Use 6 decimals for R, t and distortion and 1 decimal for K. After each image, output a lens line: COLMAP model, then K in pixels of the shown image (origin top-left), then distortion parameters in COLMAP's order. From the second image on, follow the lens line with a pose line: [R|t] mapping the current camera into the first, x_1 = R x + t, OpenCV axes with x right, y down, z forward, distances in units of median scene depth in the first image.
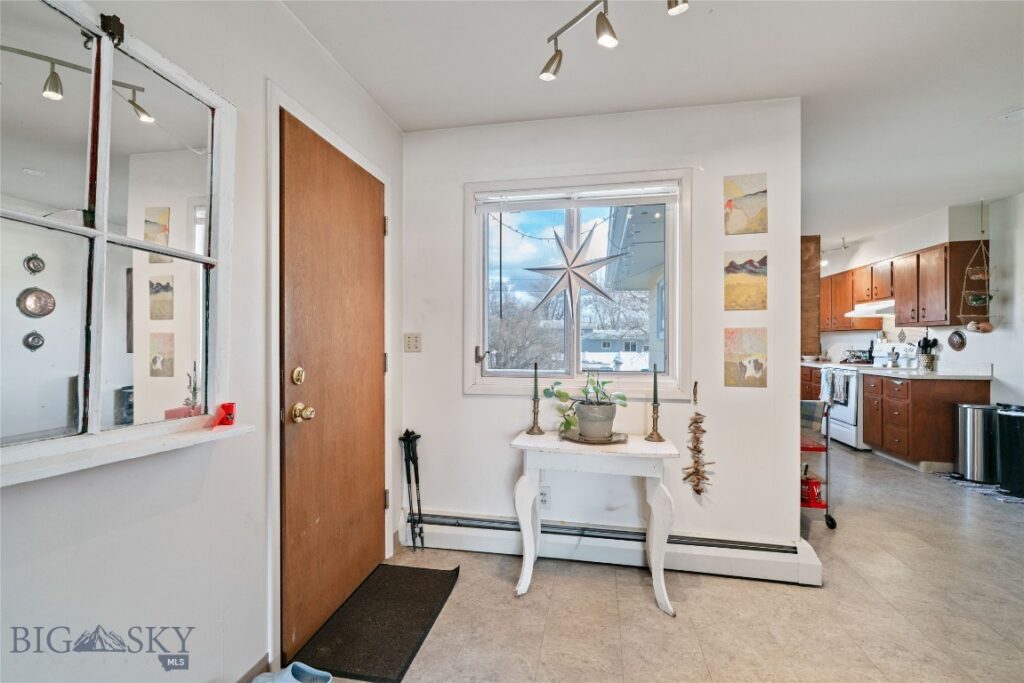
lens RADIAL K [[443.7, 0, 506.2], [0, 443.7, 342.1], [0, 0, 1]] dist [0.002232, 0.000642]
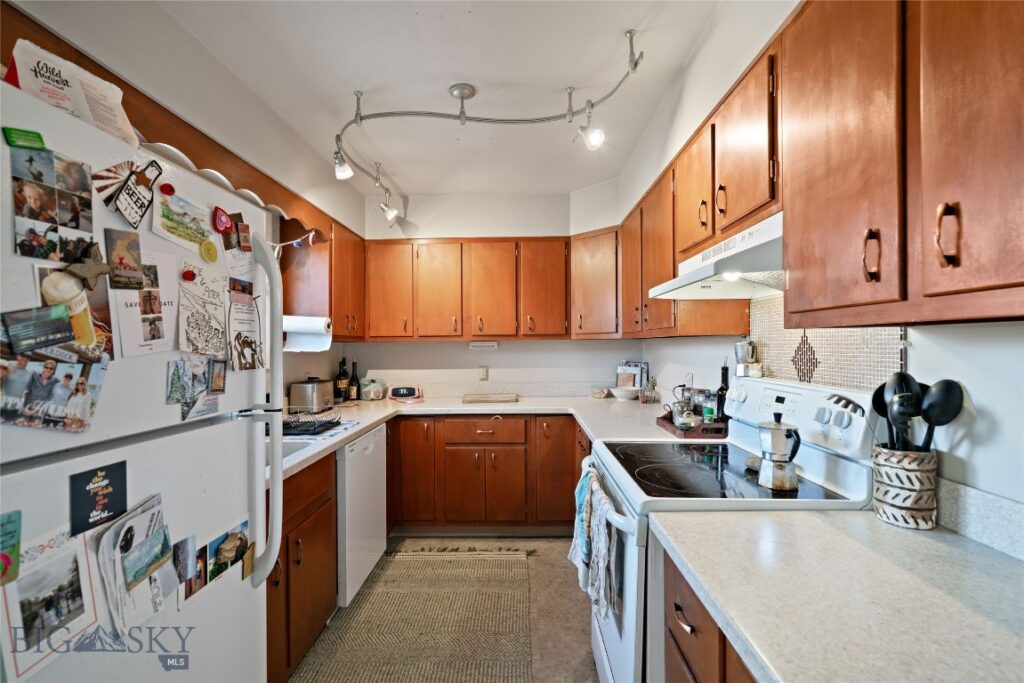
lens RADIAL K [[443.7, 0, 509.7], [0, 443.7, 348.2], [0, 0, 1]] dist [0.002232, 0.000642]
pose [[0.985085, -0.011554, 0.171678, 0.660258], [0.010089, 0.999905, 0.009402, -0.025463], [-0.171771, -0.007530, 0.985108, 0.758567]]
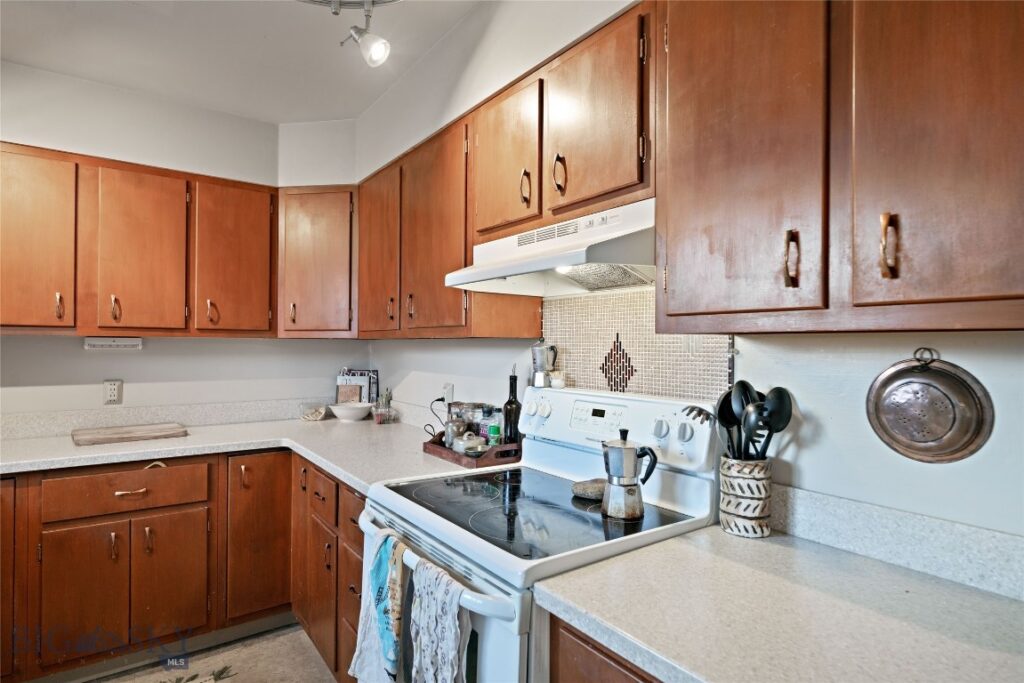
lens RADIAL K [[549.6, 0, 504.3], [0, 549.6, 347.9], [0, 0, 1]] dist [0.005218, 0.000709]
pose [[0.684004, 0.001410, 0.729477, 0.613758], [-0.007867, 0.999954, 0.005444, -0.026180], [-0.729436, -0.009463, 0.683983, 0.838657]]
